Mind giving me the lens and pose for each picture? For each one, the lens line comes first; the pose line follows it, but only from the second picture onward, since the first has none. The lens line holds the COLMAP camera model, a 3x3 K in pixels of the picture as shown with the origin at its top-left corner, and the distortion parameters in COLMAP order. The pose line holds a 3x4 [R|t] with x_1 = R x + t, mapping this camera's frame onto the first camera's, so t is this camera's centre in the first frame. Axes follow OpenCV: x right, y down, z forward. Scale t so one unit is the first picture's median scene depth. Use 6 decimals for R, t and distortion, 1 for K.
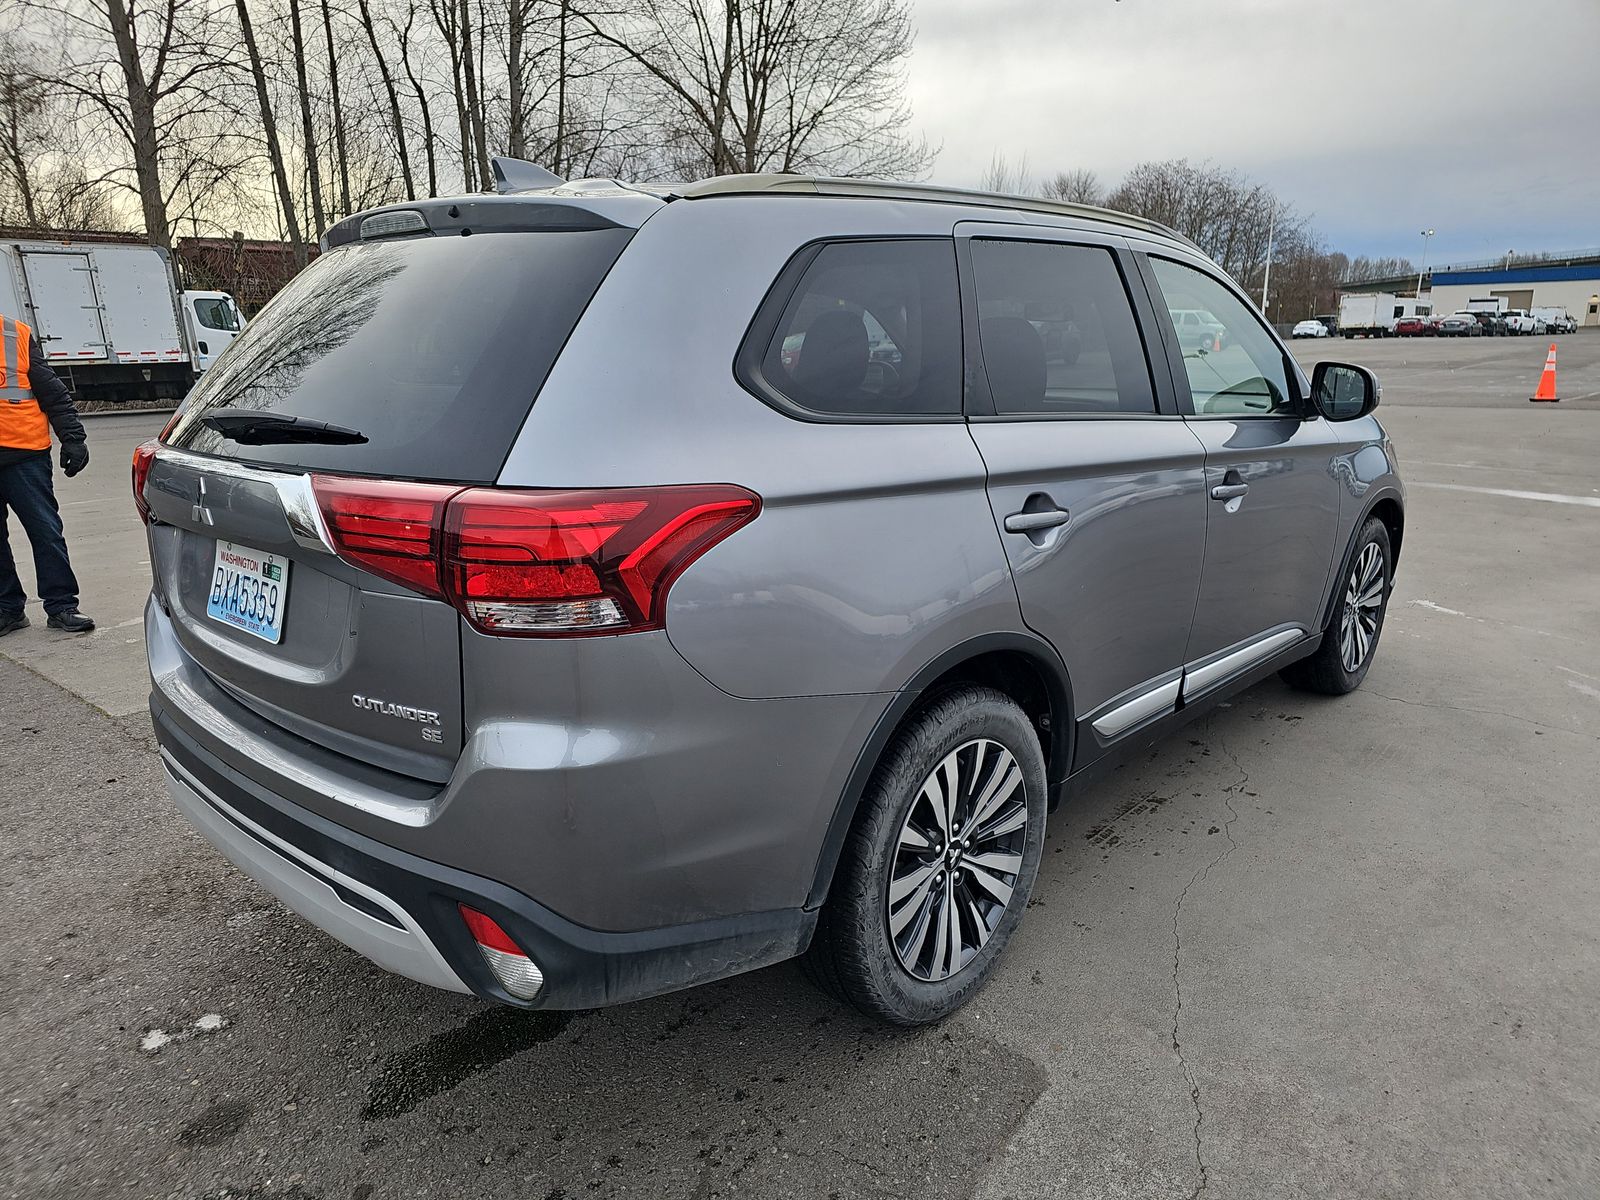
lens RADIAL K [[1054.2, 0, 813.7], [0, 1054.2, 609.4], [0, 0, 1]] dist [0.028116, -0.010127]
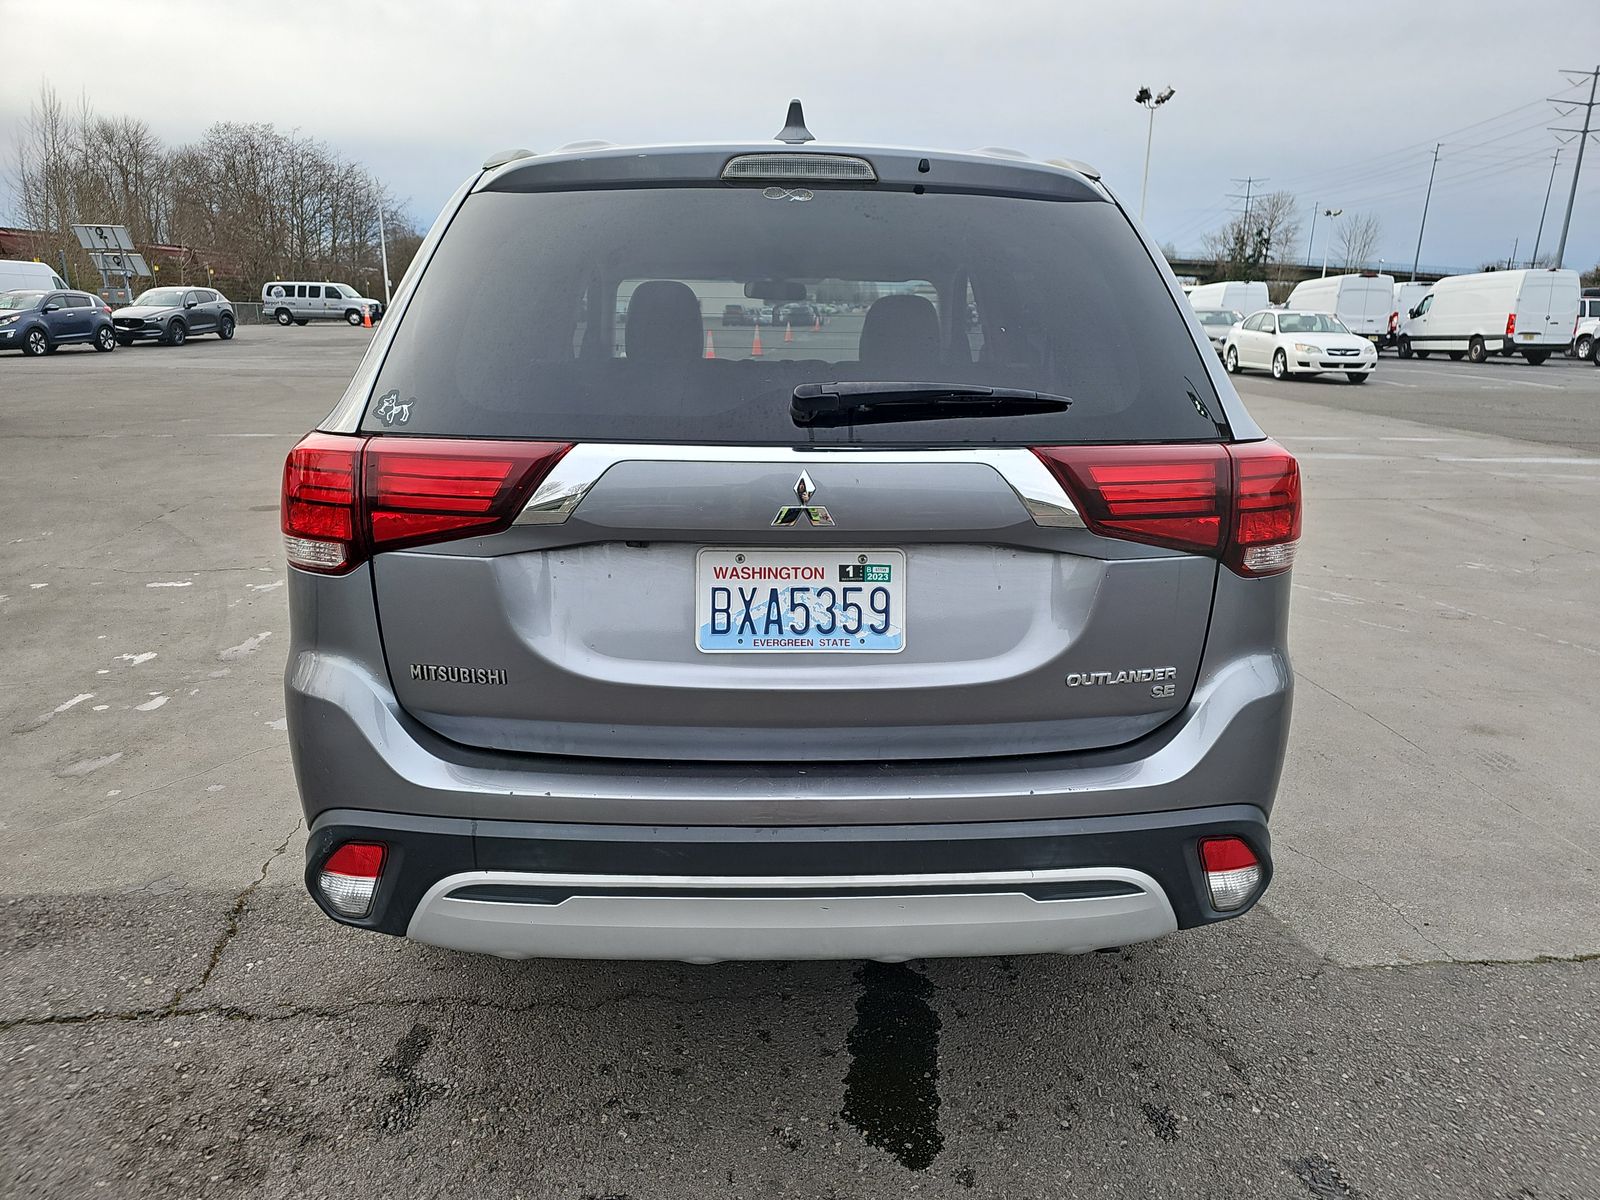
lens RADIAL K [[1054.2, 0, 798.0], [0, 1054.2, 590.5], [0, 0, 1]] dist [0.028116, -0.010127]
pose [[0.719648, -0.152431, 0.677401, -1.085438], [0.150605, 0.986647, 0.062021, -0.079216], [-0.677809, 0.057387, 0.732995, 0.403556]]
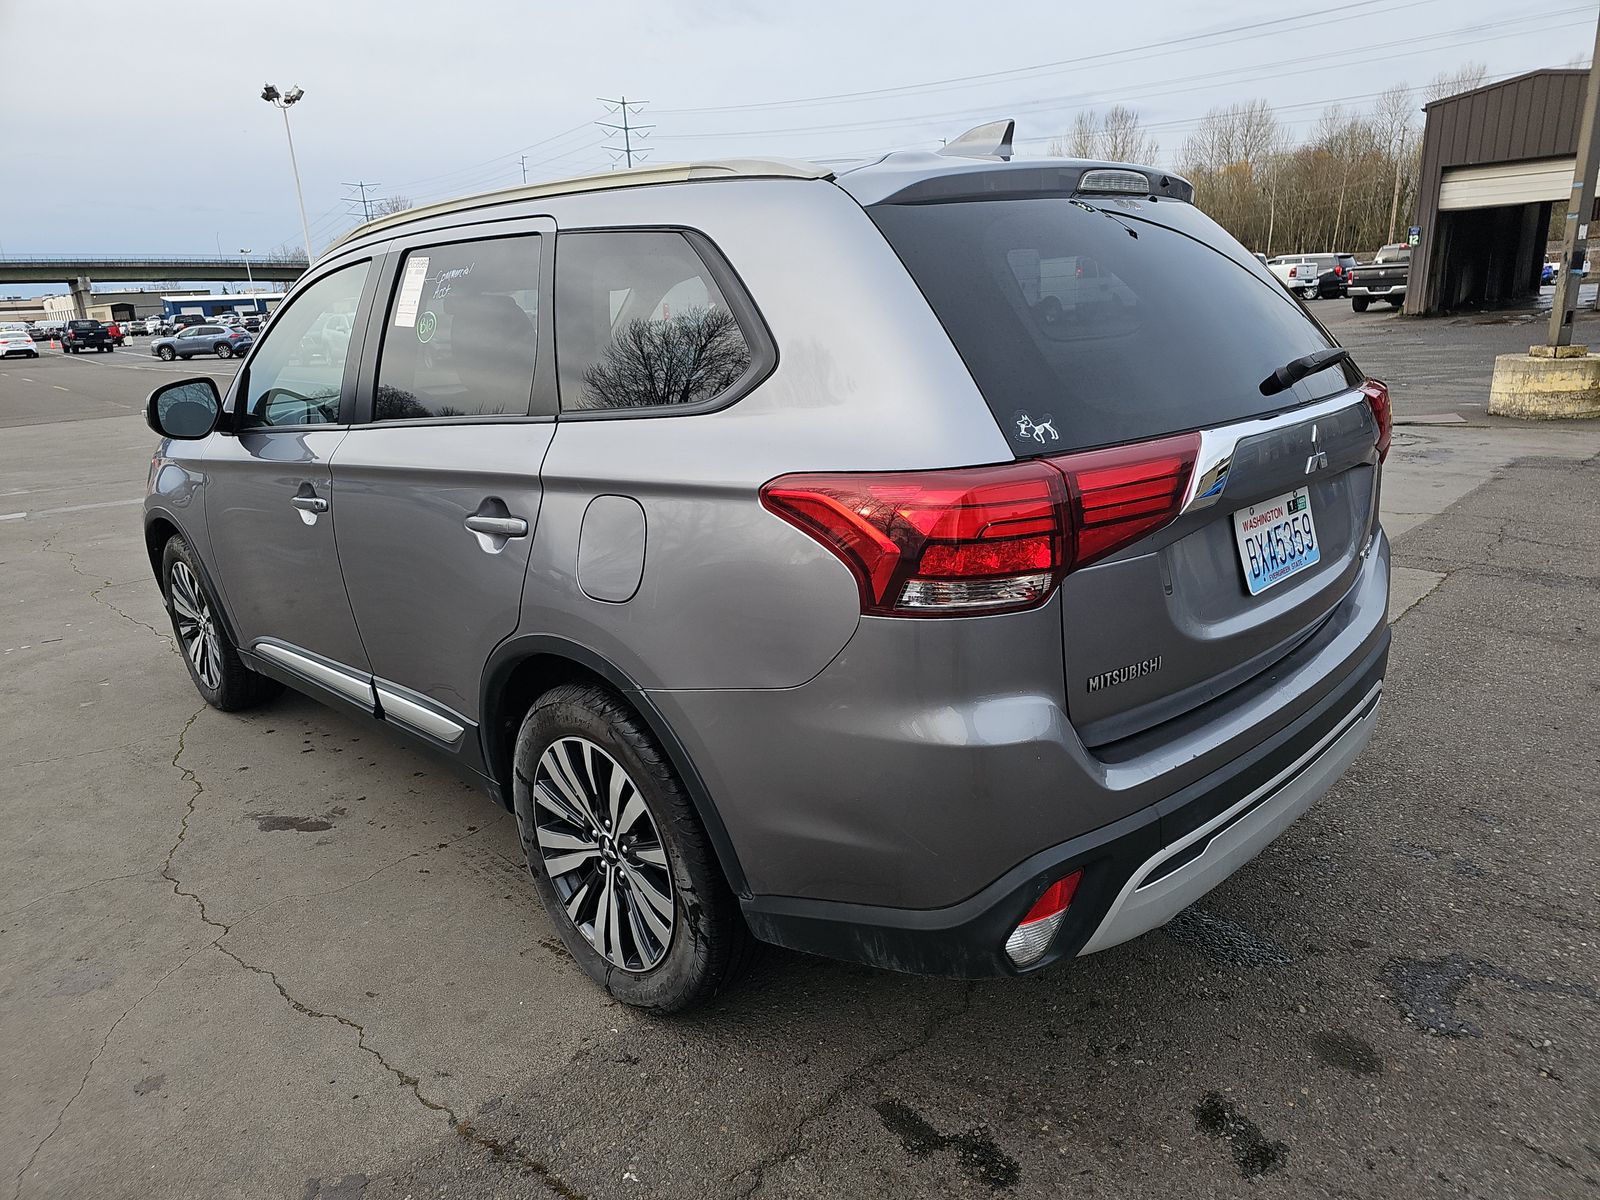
lens RADIAL K [[1054.2, 0, 800.2], [0, 1054.2, 571.0], [0, 0, 1]] dist [0.028116, -0.010127]
pose [[0.062453, -0.239471, 0.968893, -1.532387], [0.301891, 0.929844, 0.210360, -0.335301], [-0.951295, 0.279362, 0.130366, 1.305785]]
